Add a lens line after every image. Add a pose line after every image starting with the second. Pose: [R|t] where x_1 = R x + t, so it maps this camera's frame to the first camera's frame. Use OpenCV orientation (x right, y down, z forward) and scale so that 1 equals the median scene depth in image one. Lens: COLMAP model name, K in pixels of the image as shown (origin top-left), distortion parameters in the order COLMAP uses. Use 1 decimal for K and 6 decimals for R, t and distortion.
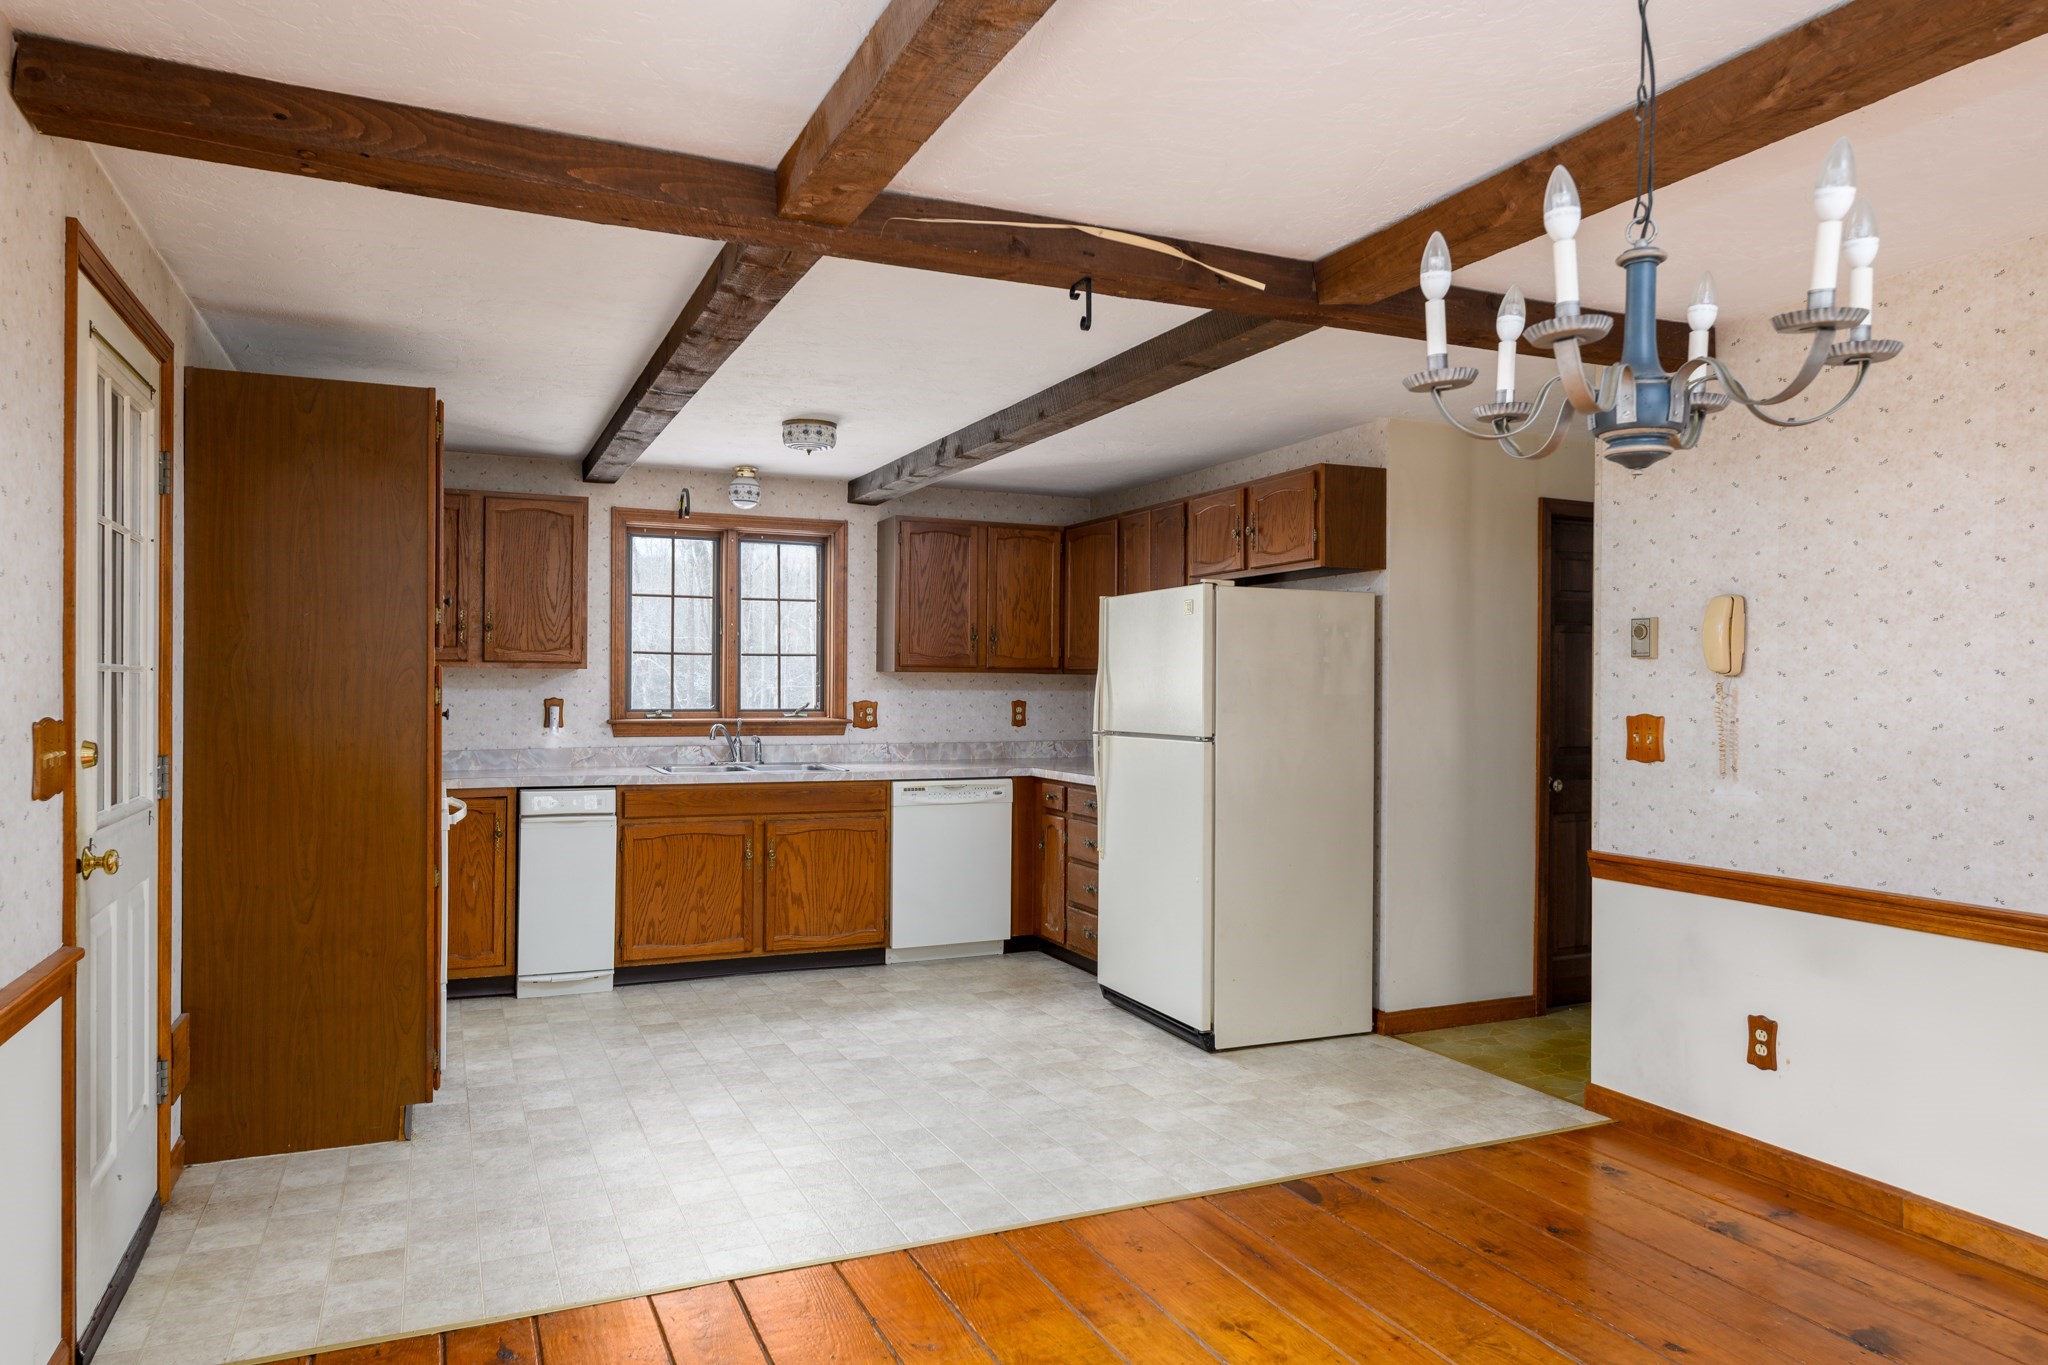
lens RADIAL K [[1299.0, 0, 1017.9], [0, 1299.0, 682.6], [0, 0, 1]] dist [0.000327, 0.000393]
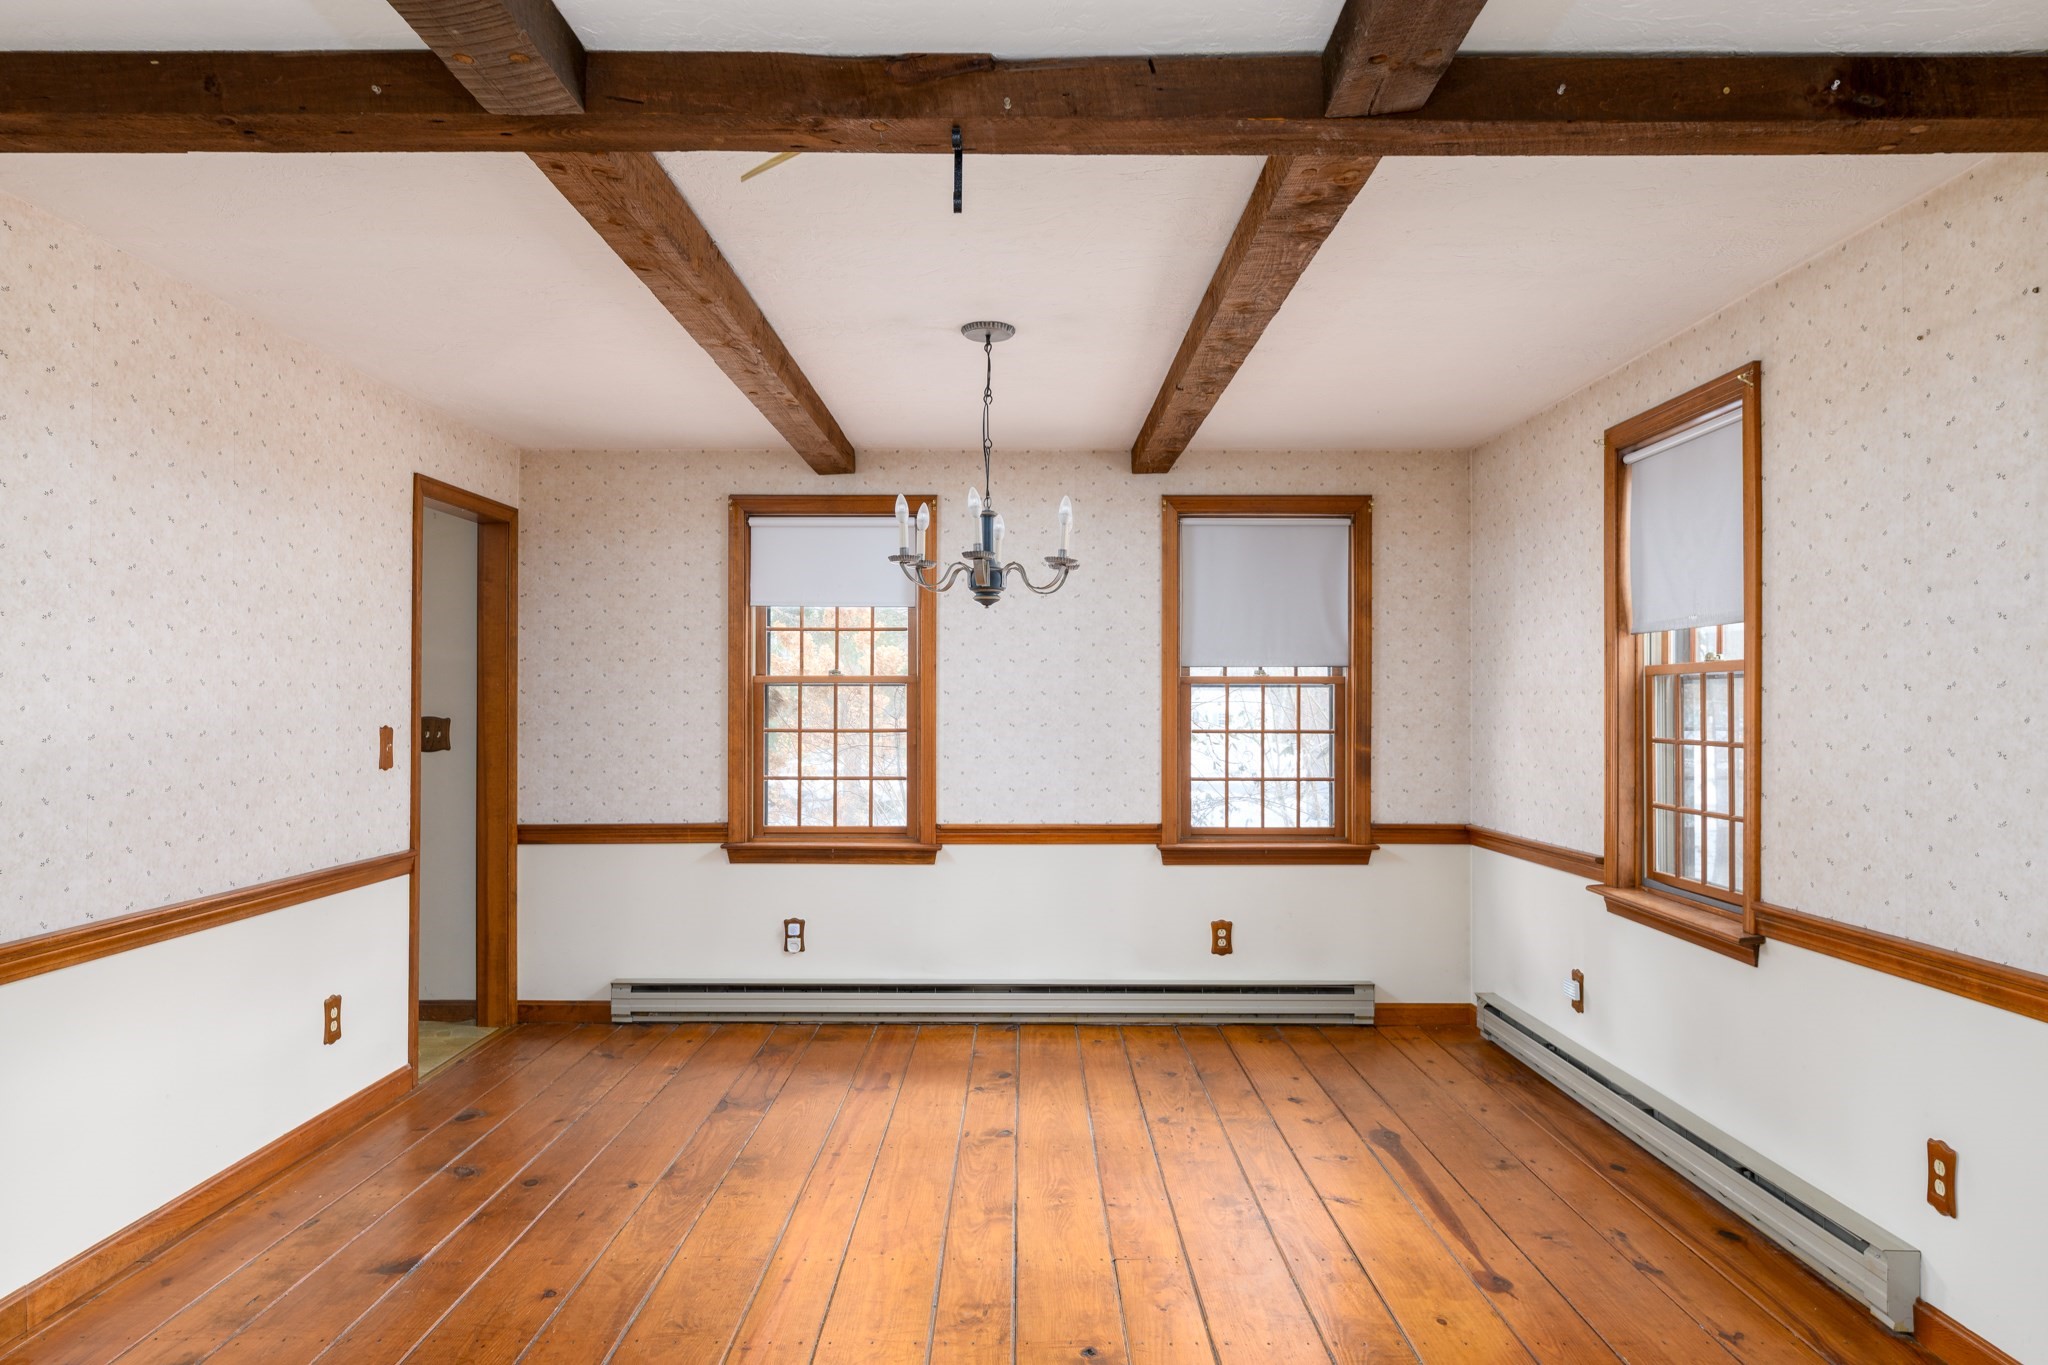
lens RADIAL K [[1339.2, 0, 1017.7], [0, 1339.2, 685.7], [0, 0, 1]] dist [0.001182, -0.002770]
pose [[-0.911884, -0.003013, 0.410436, -0.139973], [-0.010172, 0.999832, -0.015260, 0.003039], [-0.410321, -0.018091, -0.911762, 0.810254]]
